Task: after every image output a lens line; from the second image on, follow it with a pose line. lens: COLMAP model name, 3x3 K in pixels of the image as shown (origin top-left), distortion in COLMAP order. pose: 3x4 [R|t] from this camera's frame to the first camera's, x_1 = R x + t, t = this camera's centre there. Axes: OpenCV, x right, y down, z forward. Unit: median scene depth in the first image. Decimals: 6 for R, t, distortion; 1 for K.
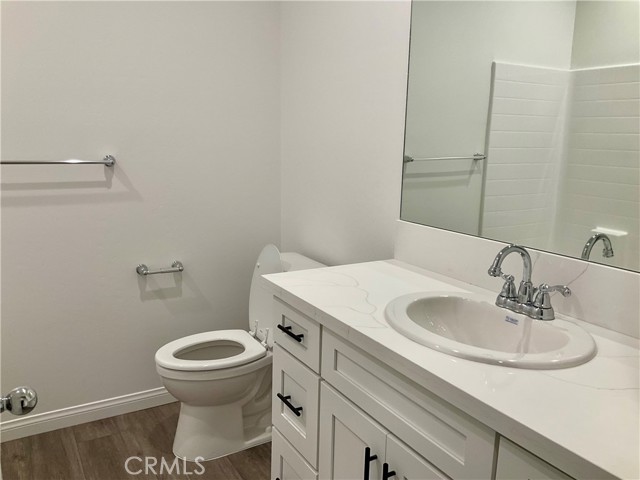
lens RADIAL K [[529.8, 0, 322.2], [0, 529.8, 240.5], [0, 0, 1]] dist [0.098088, -0.168802]
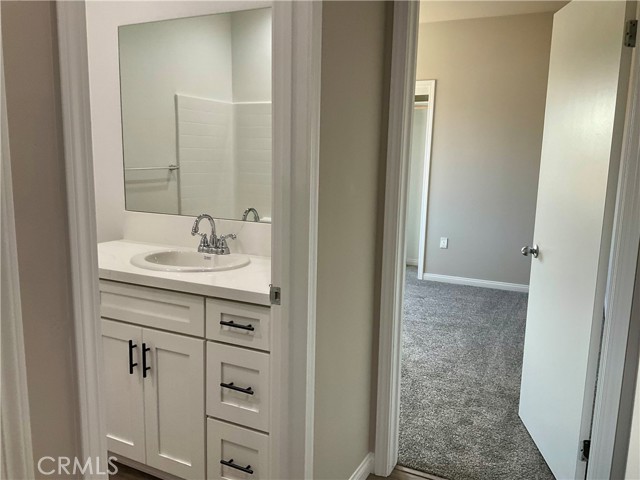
lens RADIAL K [[529.8, 0, 322.2], [0, 529.8, 240.5], [0, 0, 1]] dist [0.098088, -0.168802]
pose [[0.845316, -0.089455, 0.526724, -0.226895], [0.103511, 0.994624, 0.002800, 0.121588], [-0.524143, 0.052154, 0.850032, -0.640790]]
